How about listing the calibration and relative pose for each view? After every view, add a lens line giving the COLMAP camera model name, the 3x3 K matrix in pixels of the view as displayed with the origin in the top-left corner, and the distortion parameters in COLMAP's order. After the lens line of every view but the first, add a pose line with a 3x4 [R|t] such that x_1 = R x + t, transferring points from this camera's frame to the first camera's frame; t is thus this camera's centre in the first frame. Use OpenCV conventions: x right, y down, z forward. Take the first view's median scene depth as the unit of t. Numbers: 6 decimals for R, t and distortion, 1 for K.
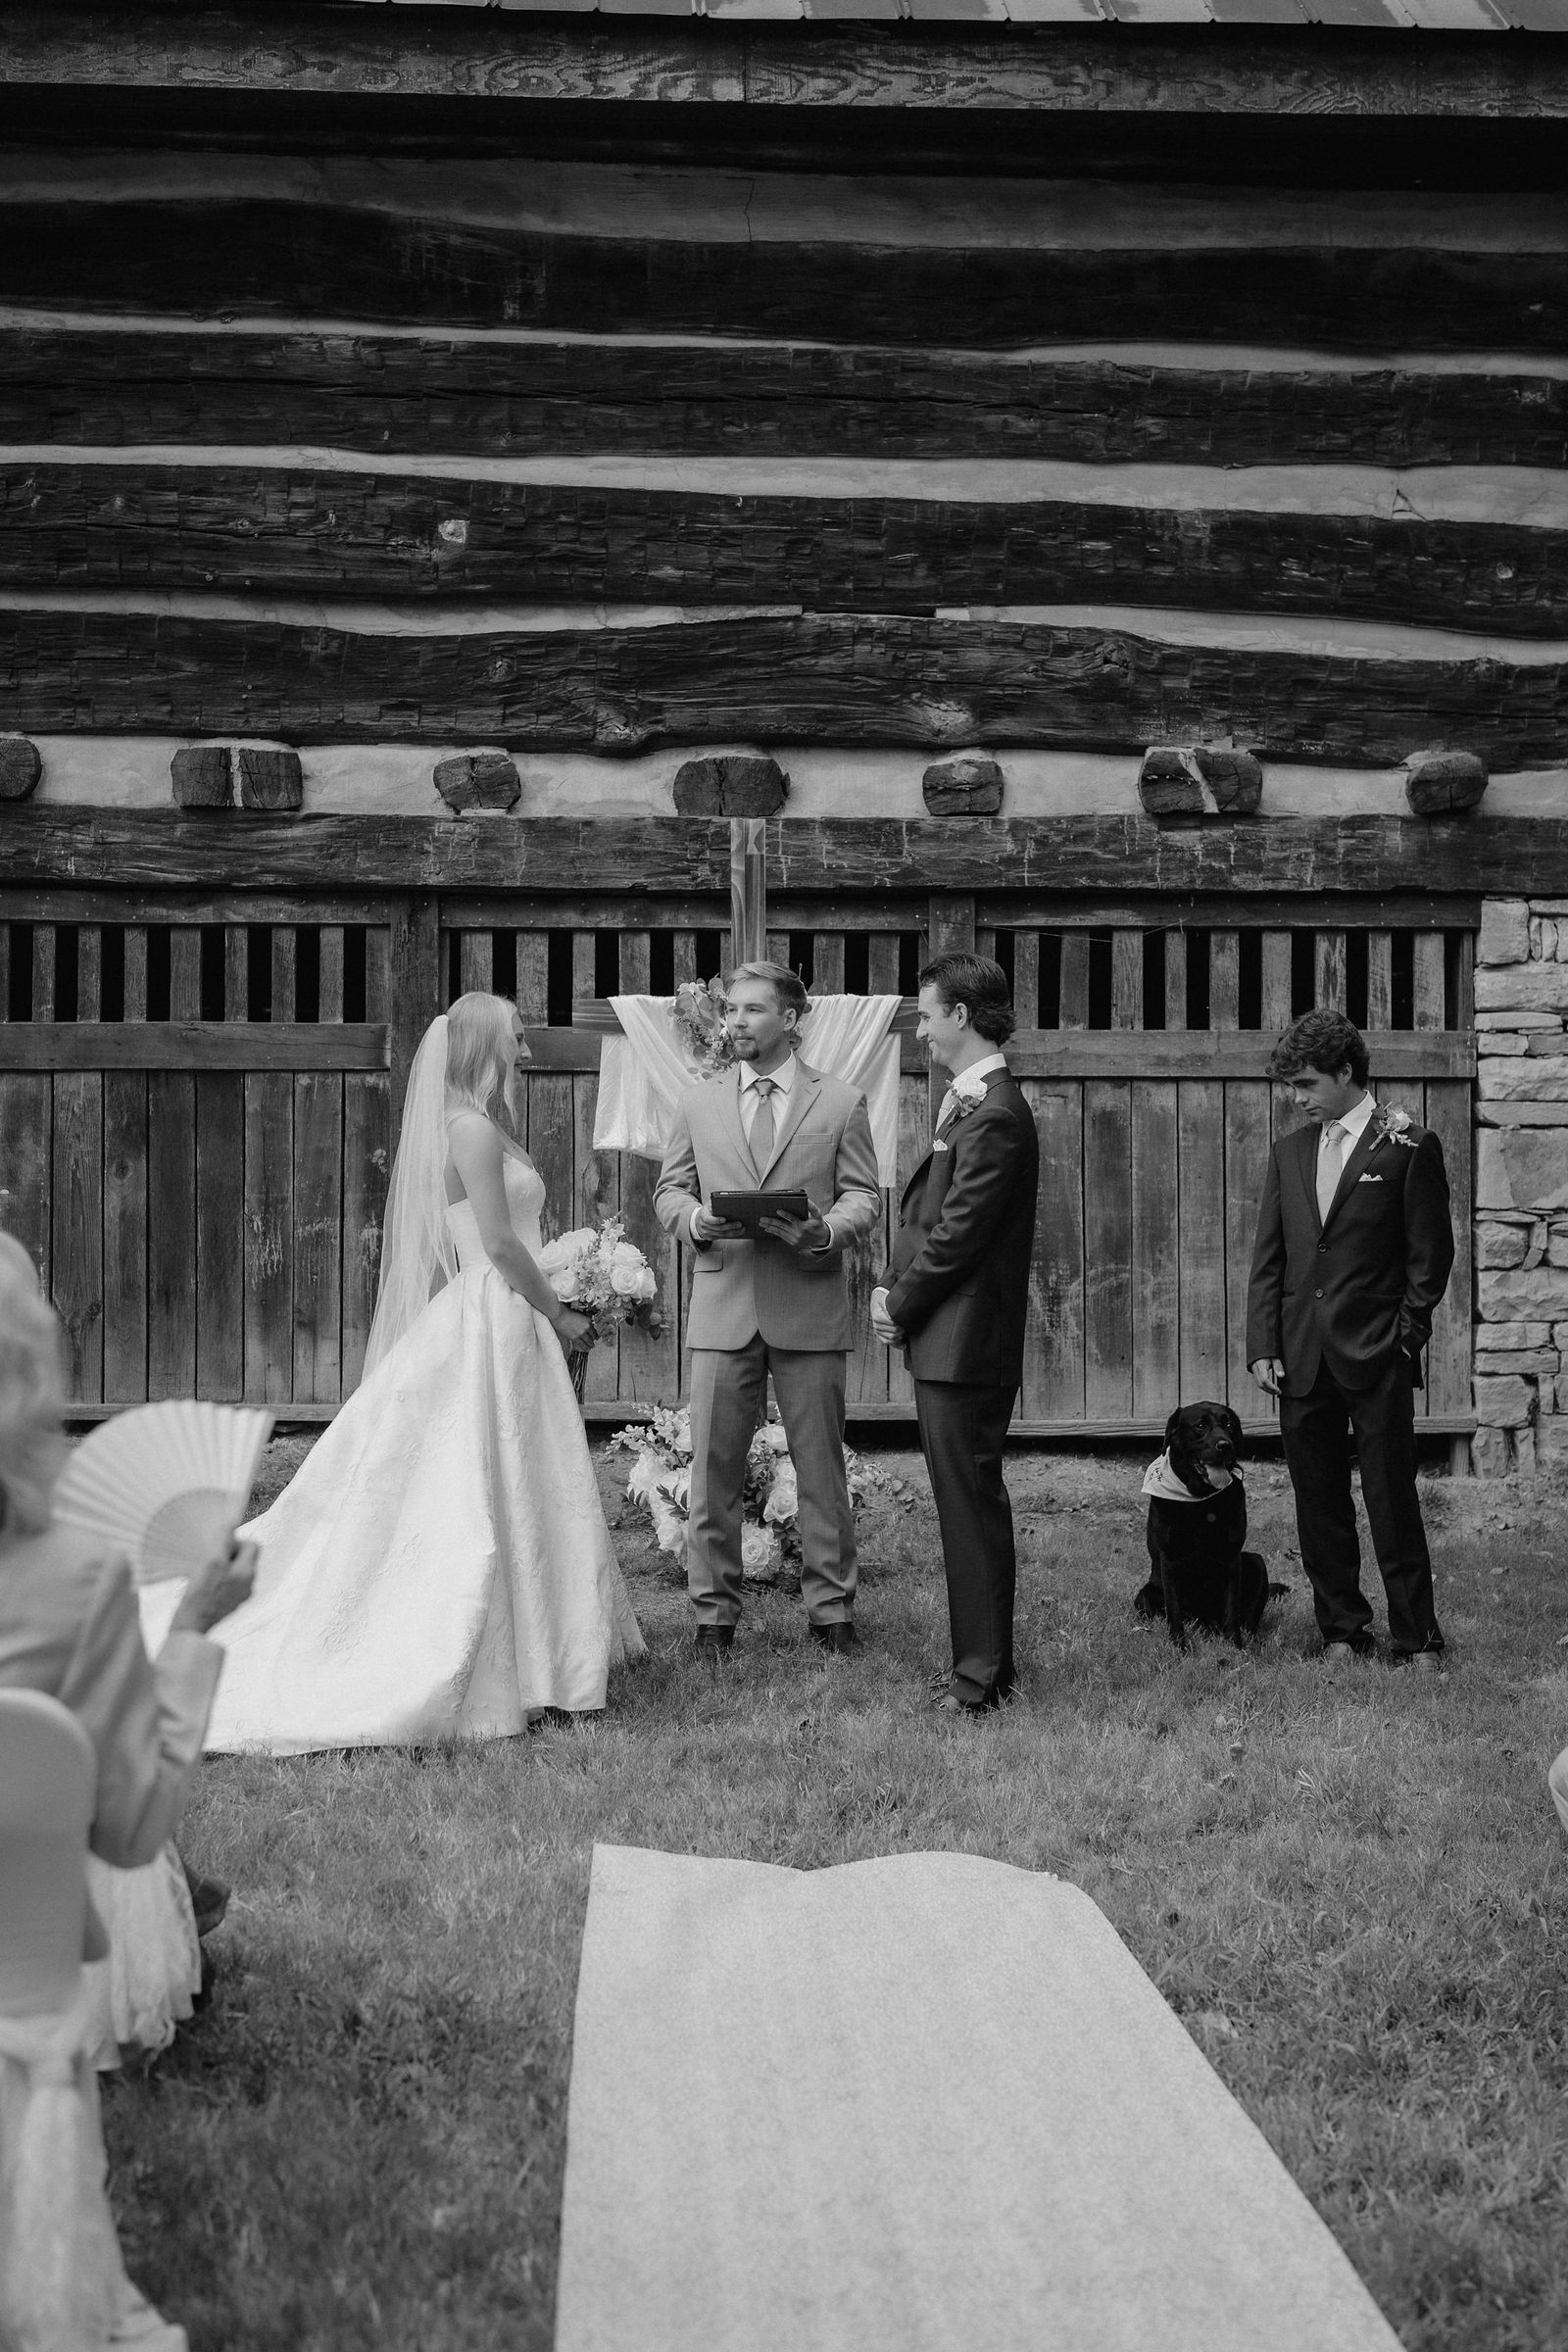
lens RADIAL K [[3274.4, 0, 731.1], [0, 3274.4, 1099.5], [0, 0, 1]] dist [0.053883, 0.000000]
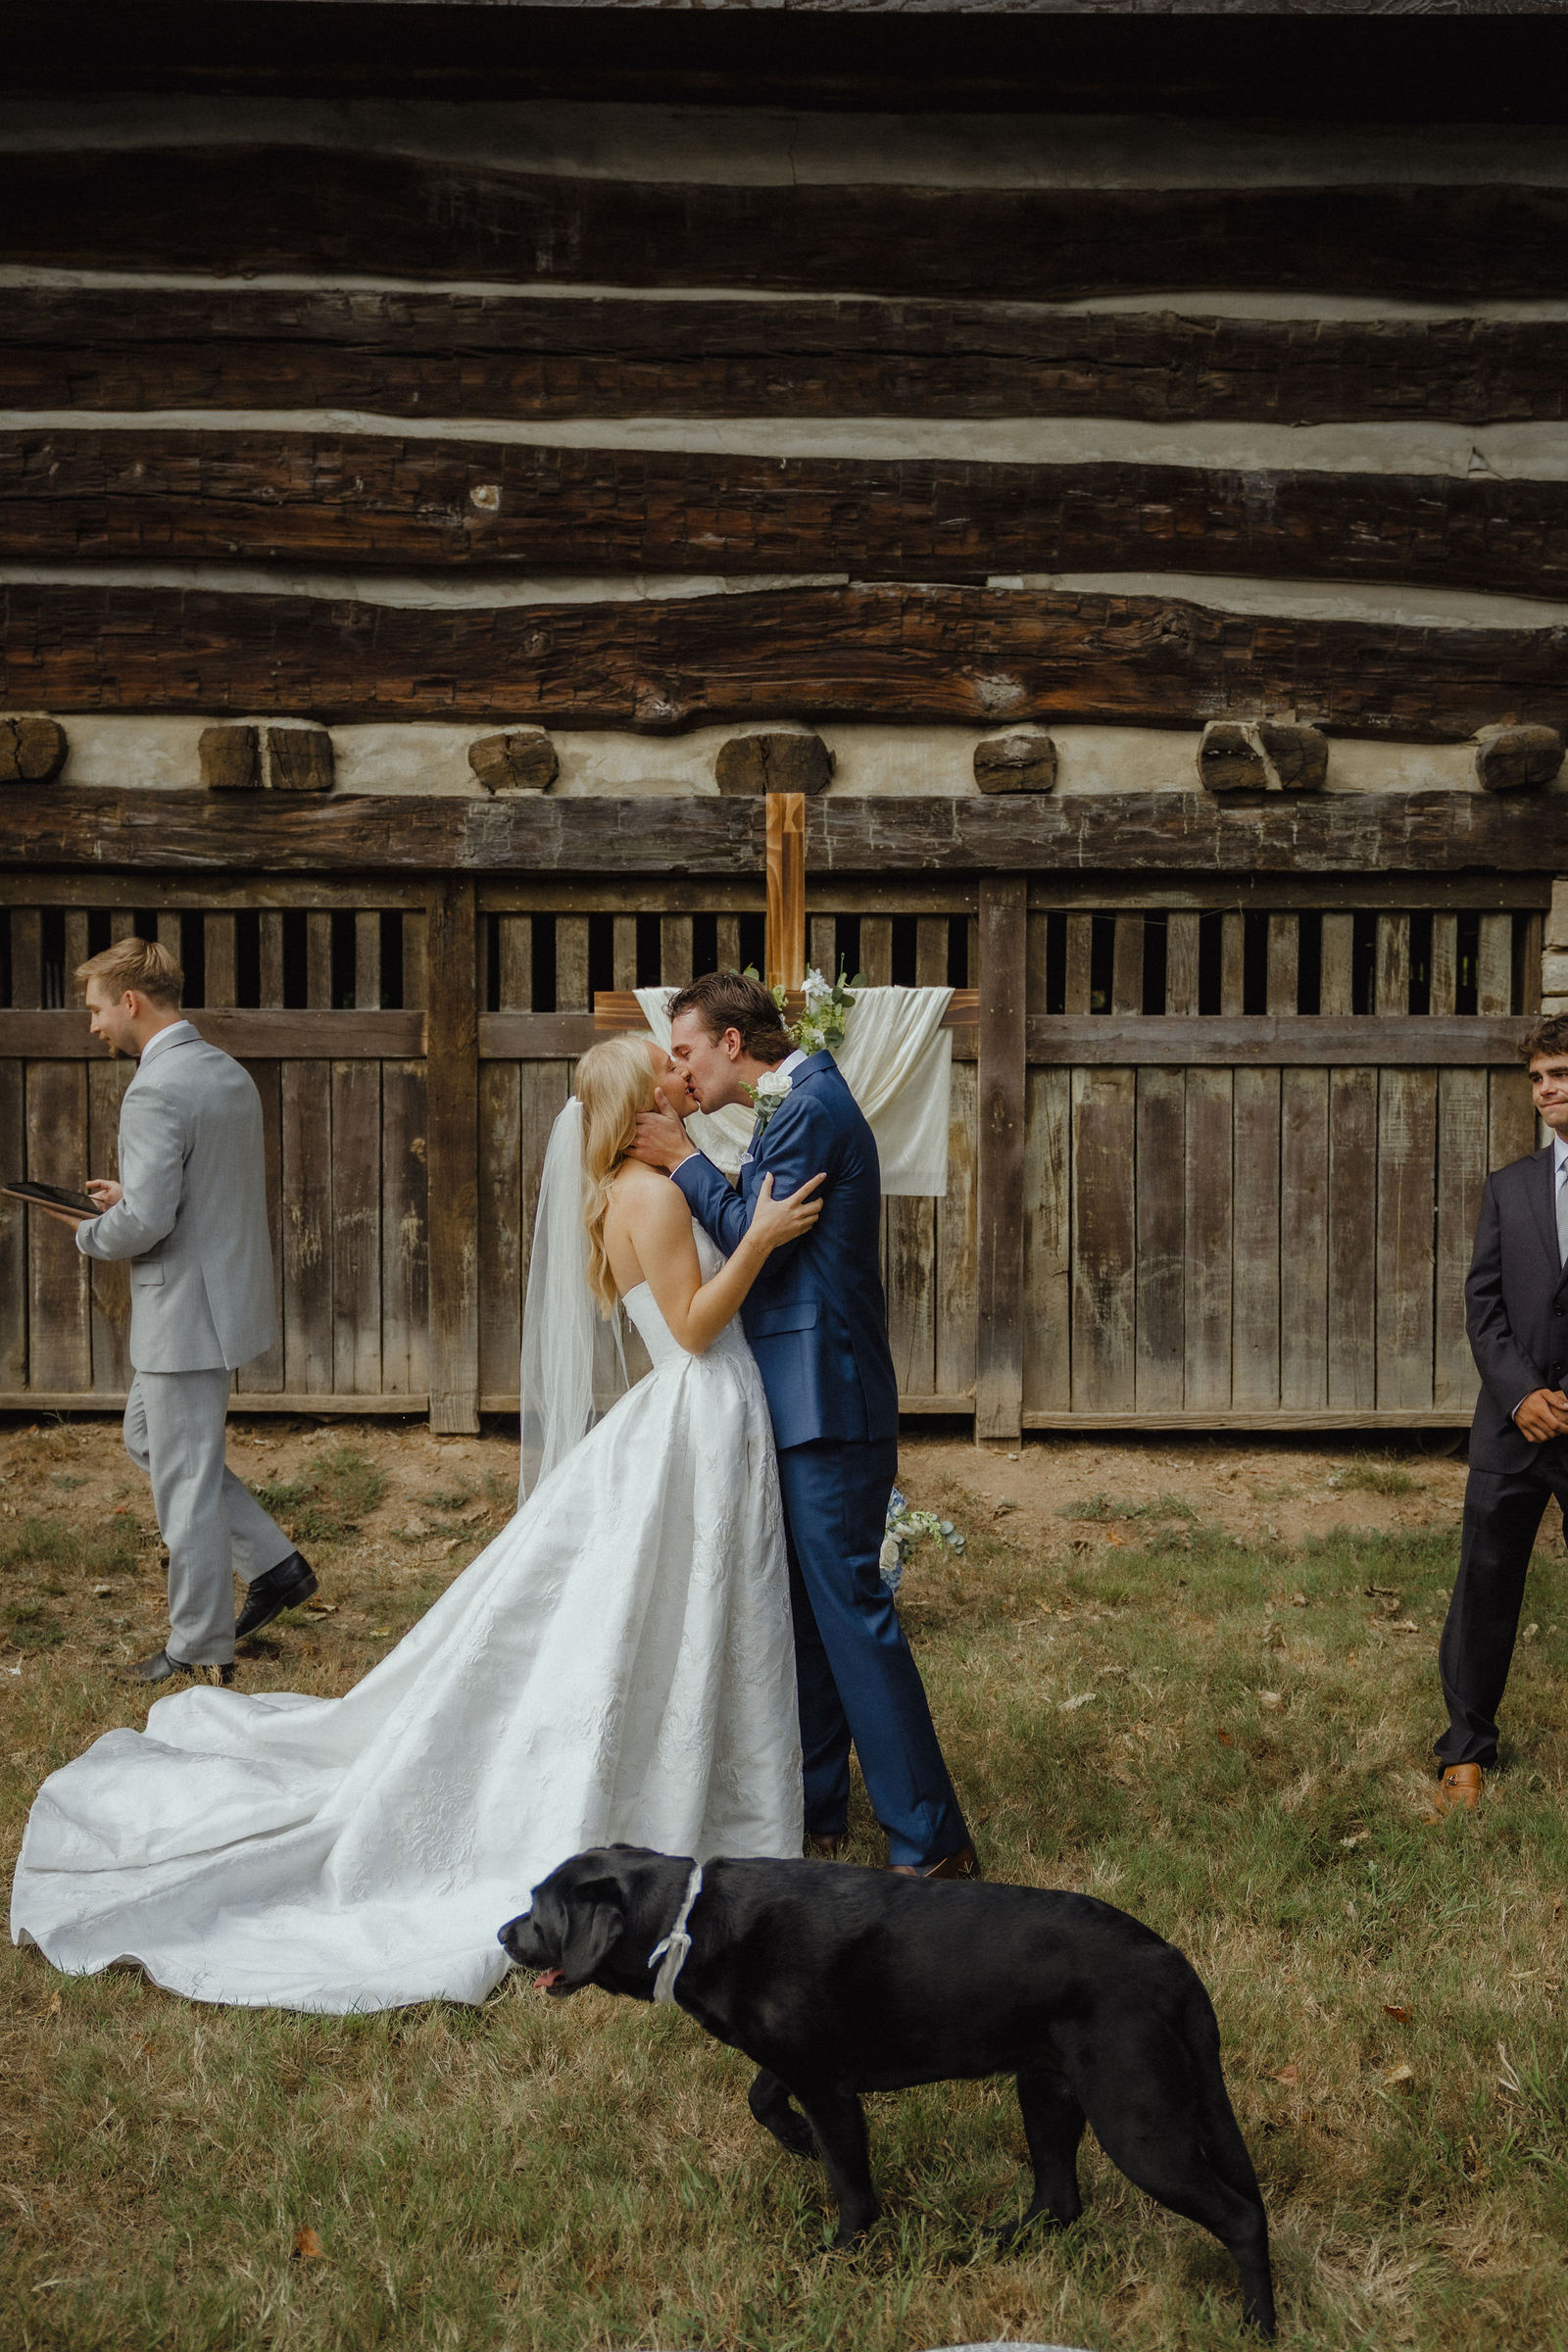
lens RADIAL K [[2270.3, 0, 758.5], [0, 2270.3, 1174.7], [0, 0, 1]] dist [0.015558, 0.000000]
pose [[0.999606, 0.000498, -0.028047, 0.013991], [0.001463, 0.997556, 0.069856, -0.021500], [0.028013, -0.069870, 0.997163, 0.322082]]
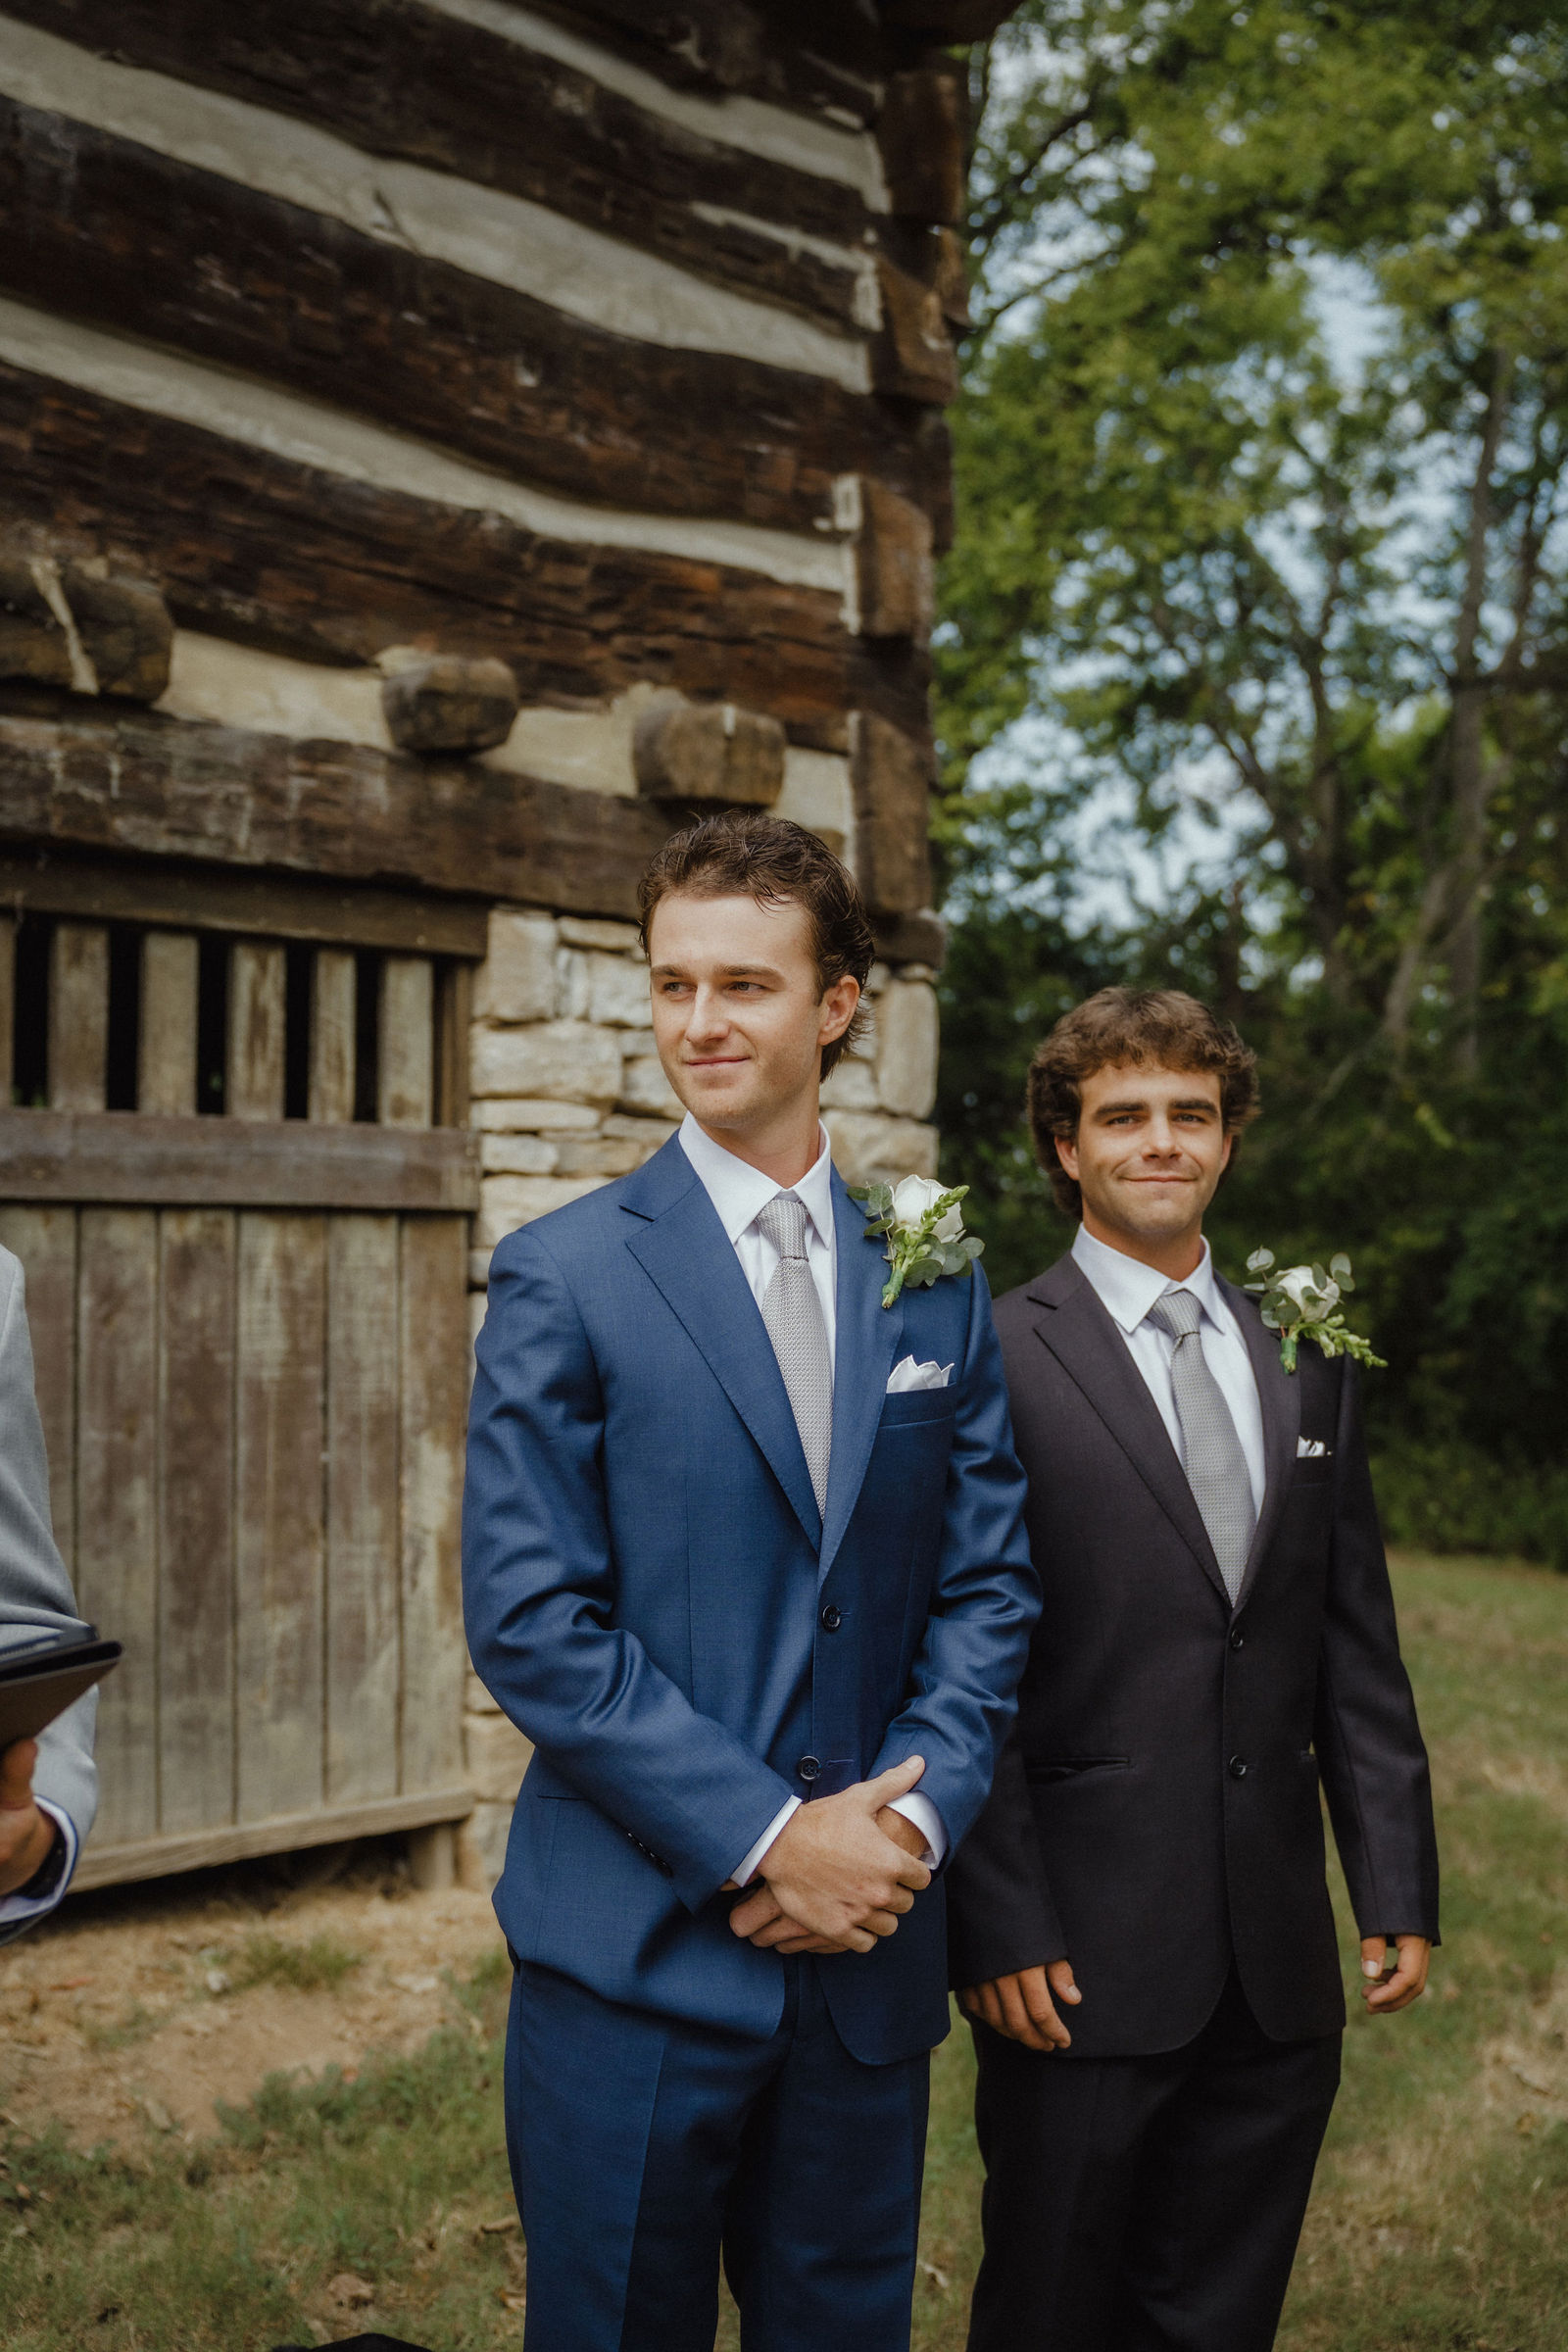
lens RADIAL K [[2529.7, 0, 780.4], [0, 2529.7, 1181.0], [0, 0, 1]] dist [0.017402, 0.000000]
pose [[0.748929, 0.024288, 0.662205, -0.035043], [-0.006242, 0.999542, -0.029601, 0.001408], [-0.662620, 0.018036, 0.748738, 0.625255]]
